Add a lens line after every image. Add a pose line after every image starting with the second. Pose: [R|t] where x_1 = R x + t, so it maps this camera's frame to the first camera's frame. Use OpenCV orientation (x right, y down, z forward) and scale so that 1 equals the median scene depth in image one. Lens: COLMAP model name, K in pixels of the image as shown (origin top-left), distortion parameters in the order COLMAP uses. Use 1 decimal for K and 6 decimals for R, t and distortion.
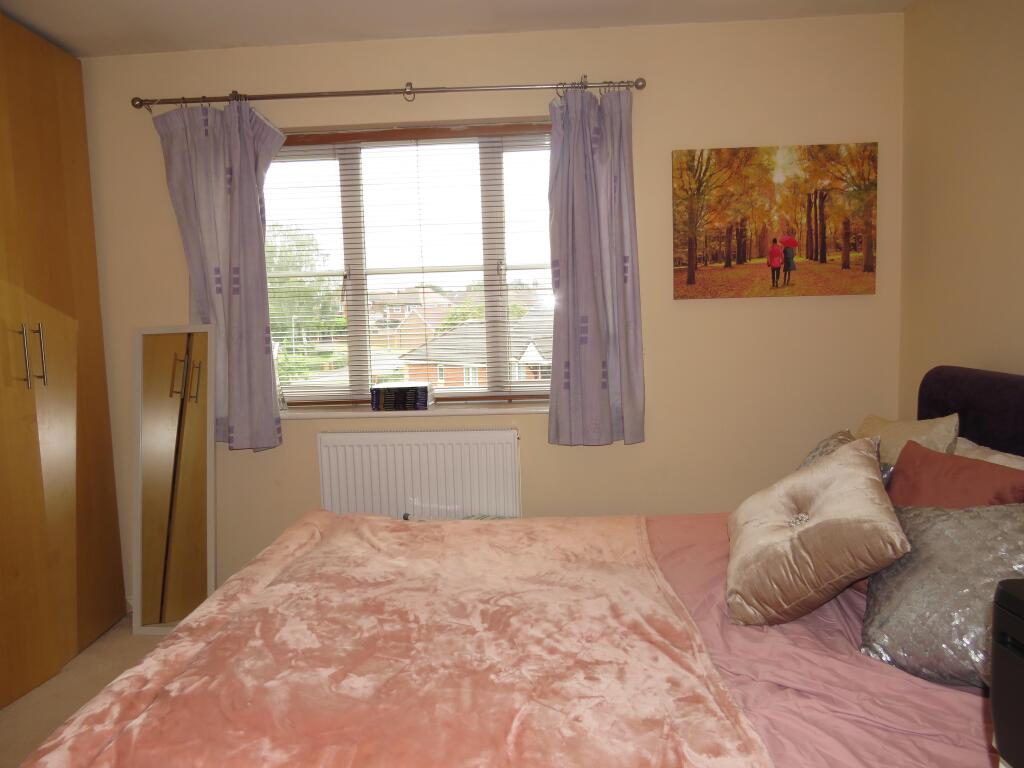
lens RADIAL K [[737.5, 0, 512.4], [0, 737.5, 388.3], [0, 0, 1]] dist [0.028991, -0.007455]
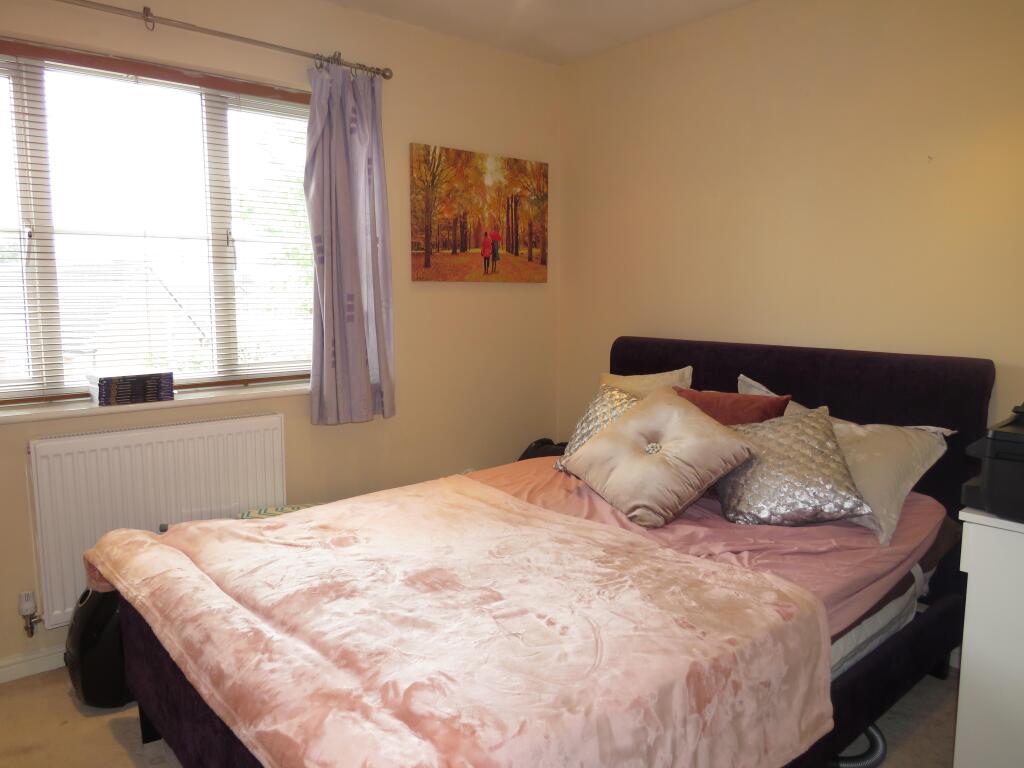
lens RADIAL K [[737.5, 0, 515.0], [0, 737.5, 375.2], [0, 0, 1]] dist [0.028991, -0.007455]
pose [[0.738211, -0.048751, 0.672806, -0.410864], [0.052492, 0.998512, 0.014756, 0.008968], [-0.672525, 0.024424, 0.739672, 0.109975]]
